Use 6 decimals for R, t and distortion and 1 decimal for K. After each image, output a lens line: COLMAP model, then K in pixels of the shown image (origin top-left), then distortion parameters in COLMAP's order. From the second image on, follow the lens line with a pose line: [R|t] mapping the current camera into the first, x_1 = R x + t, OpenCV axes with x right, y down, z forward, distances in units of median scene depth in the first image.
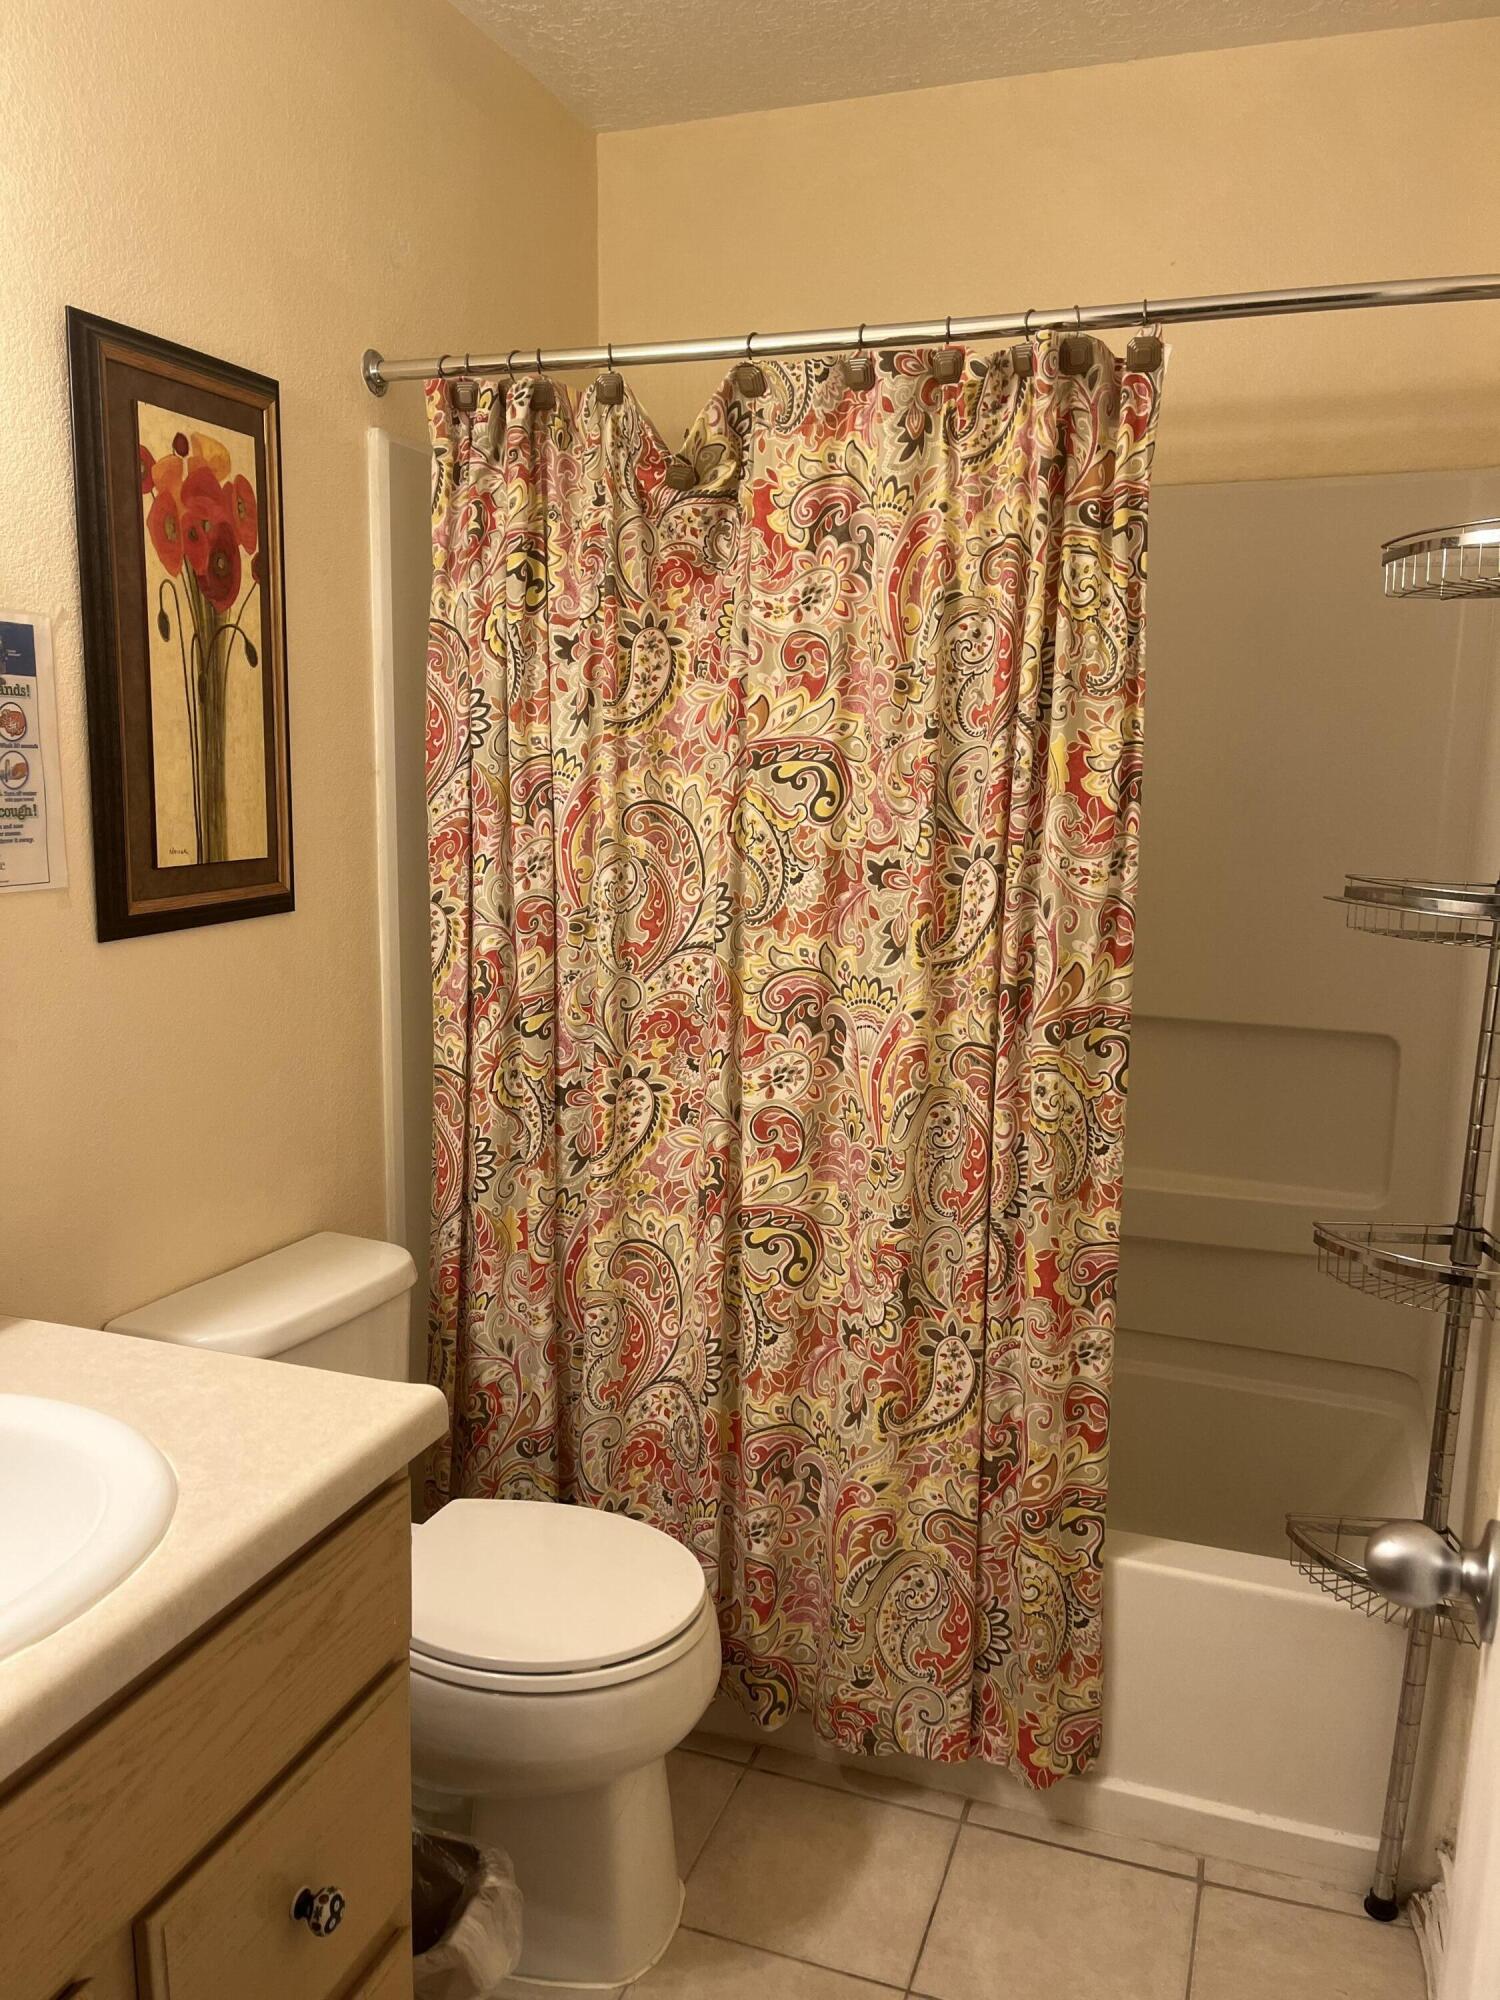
lens RADIAL K [[1514.2, 0, 746.3], [0, 1514.2, 991.3], [0, 0, 1]] dist [0.059789, -0.069640]
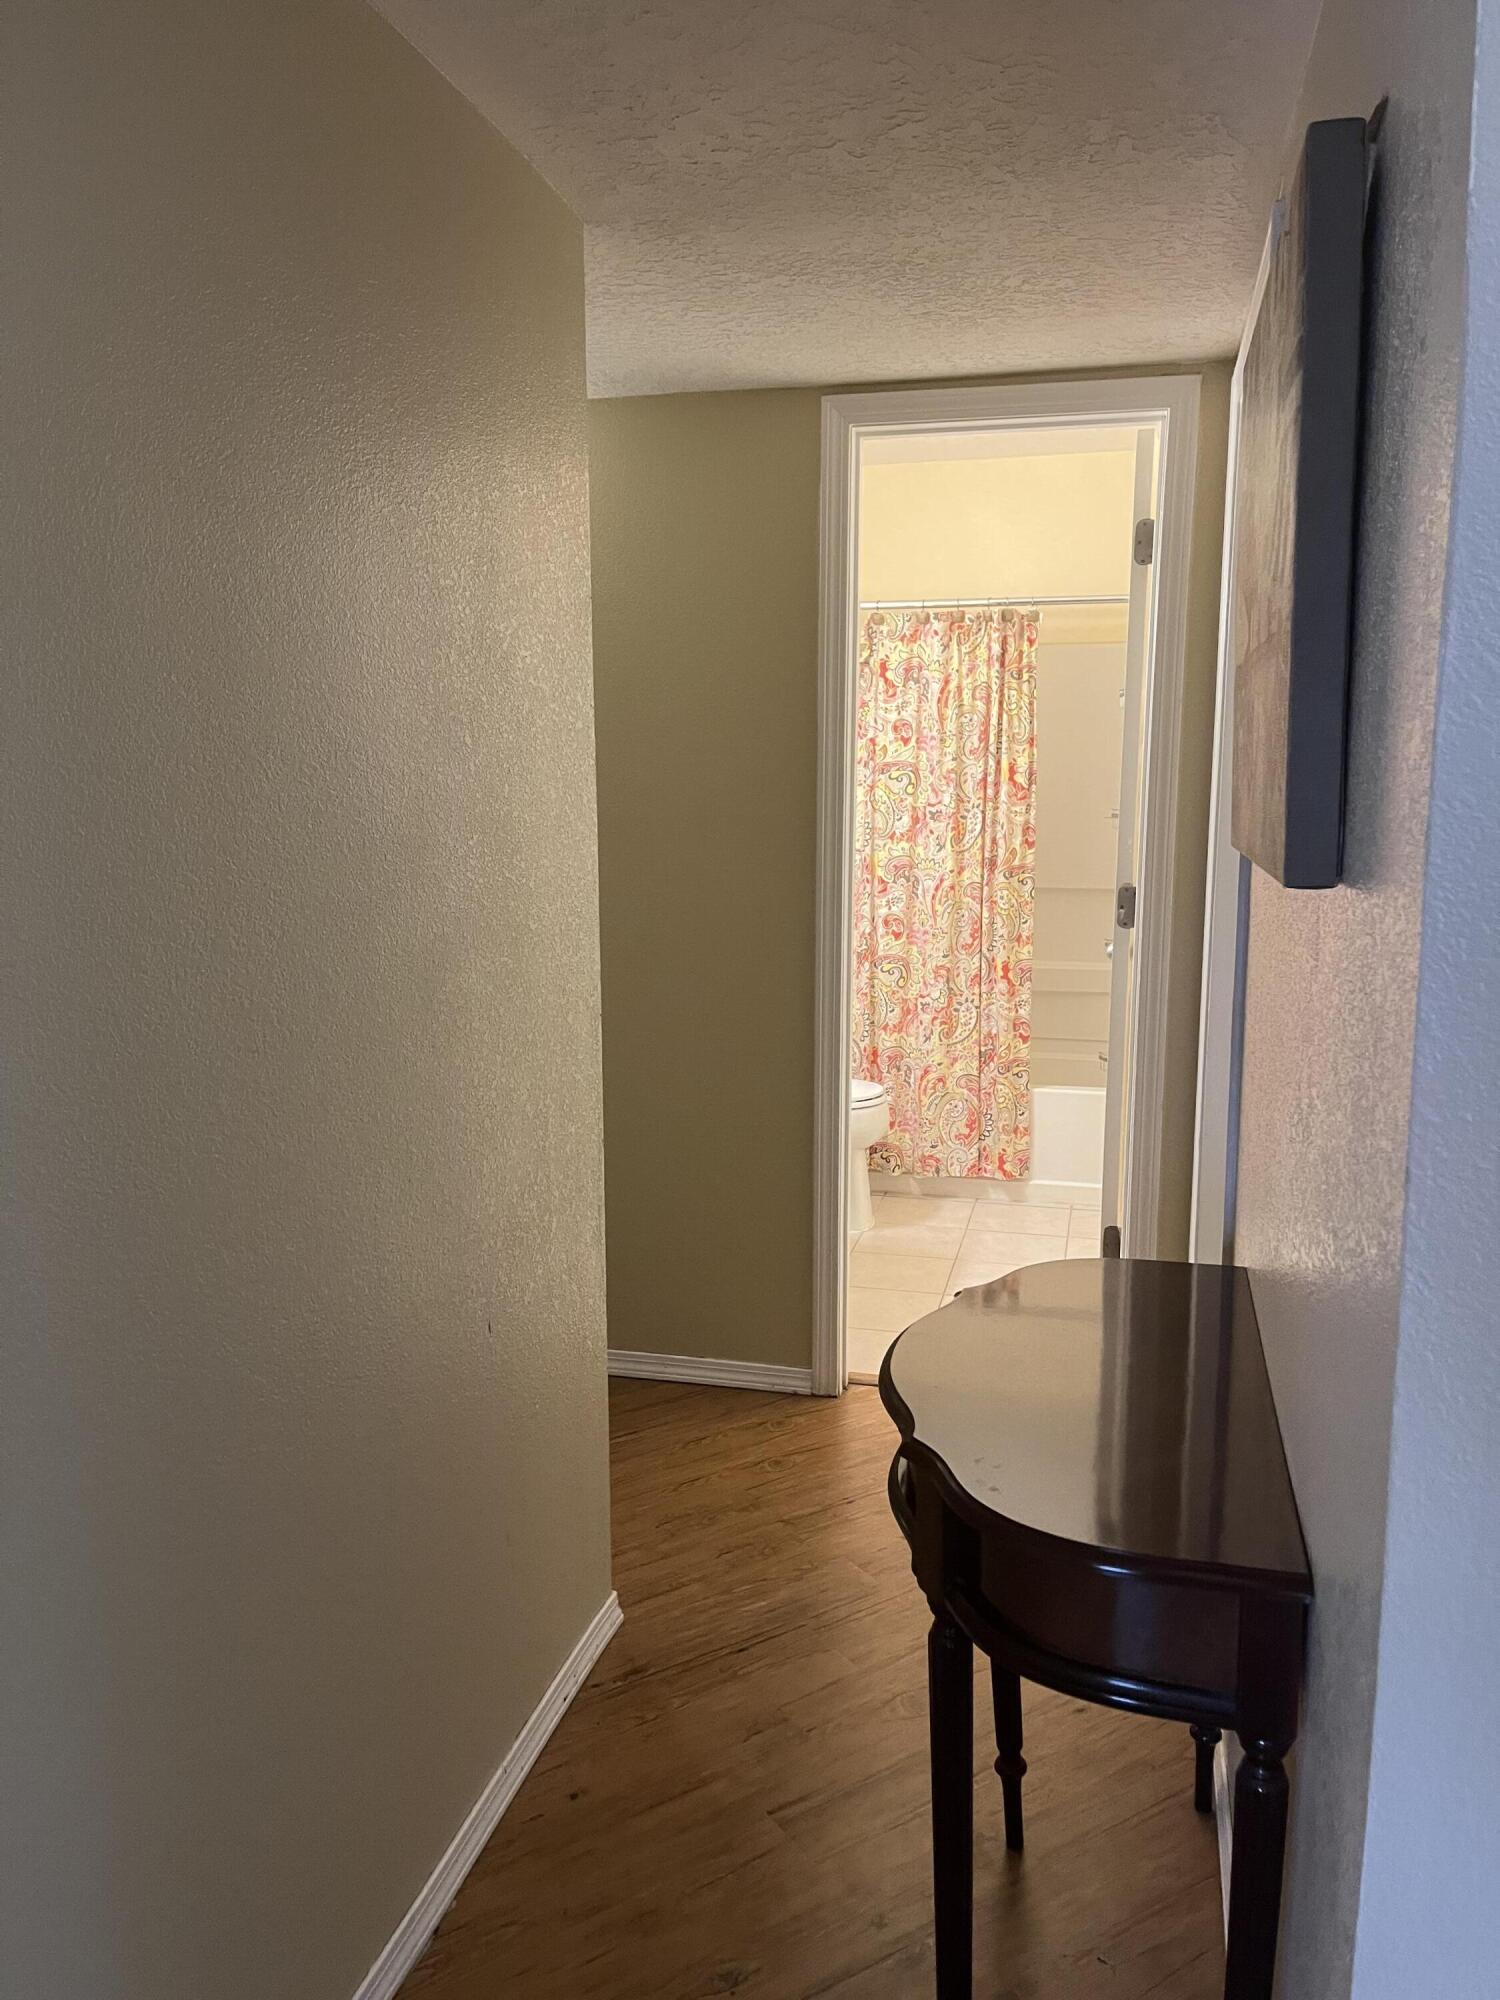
lens RADIAL K [[1514.2, 0, 756.8], [0, 1514.2, 1003.9], [0, 0, 1]] dist [0.059789, -0.069640]
pose [[0.993116, -0.030316, 0.113141, -0.491188], [0.031258, 0.999490, -0.006566, 0.238046], [-0.112884, 0.010057, 0.993557, -1.435788]]
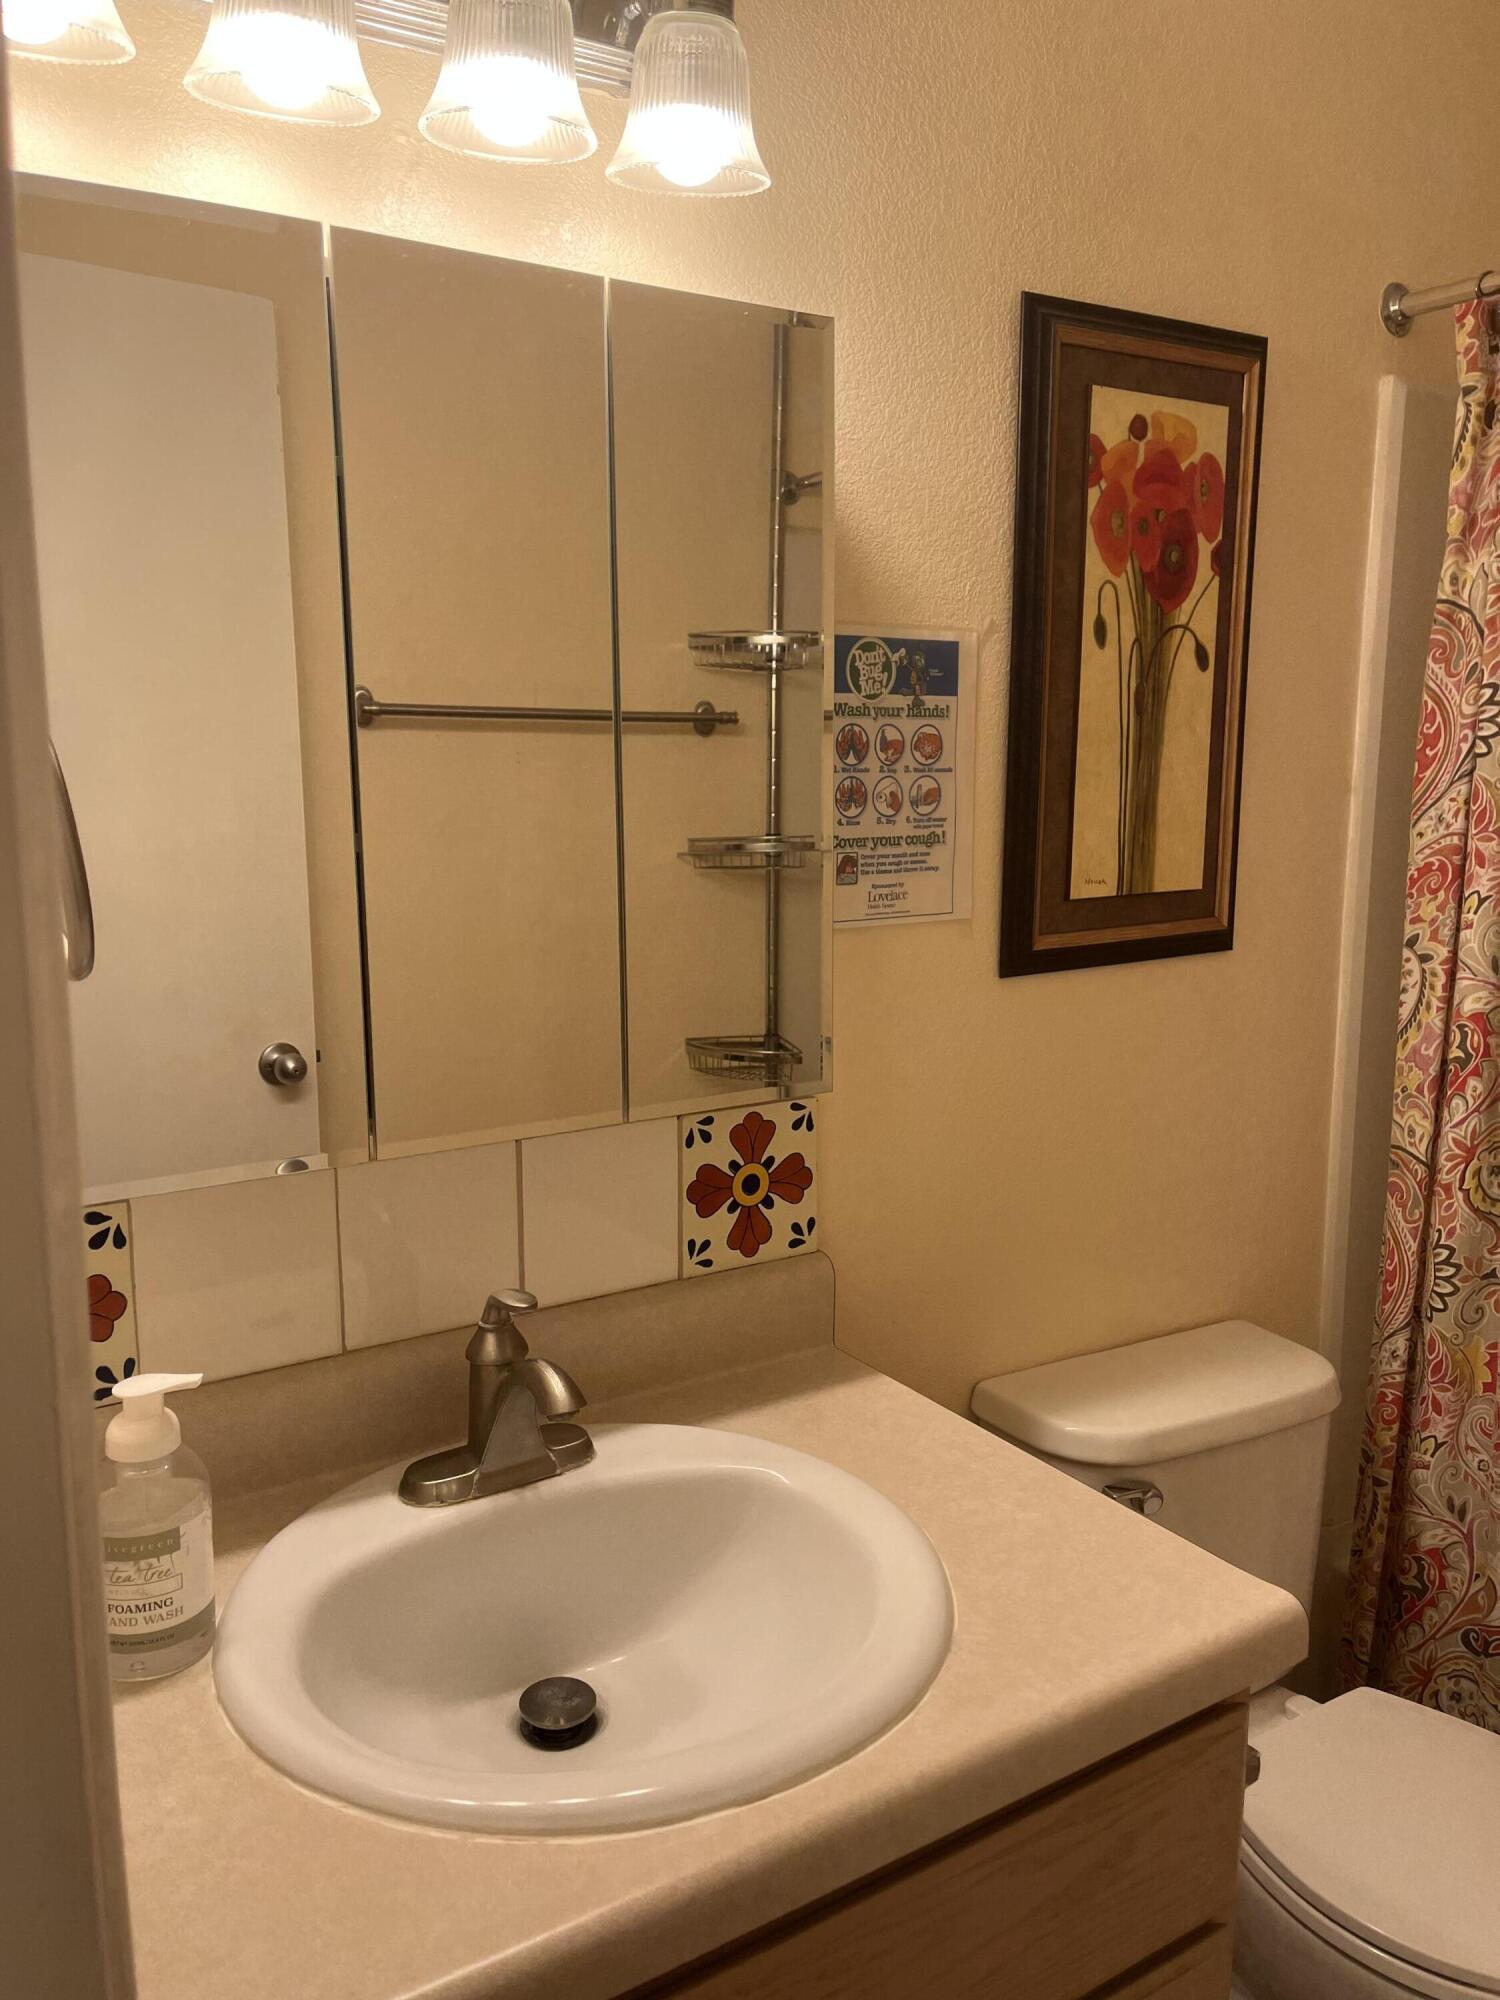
lens RADIAL K [[1514.2, 0, 756.5], [0, 1514.2, 996.4], [0, 0, 1]] dist [0.059789, -0.069640]
pose [[0.791232, 0.078919, -0.606402, 0.019323], [-0.078910, 0.996523, 0.026728, -0.029307], [0.606403, 0.026703, 0.794709, 0.149903]]
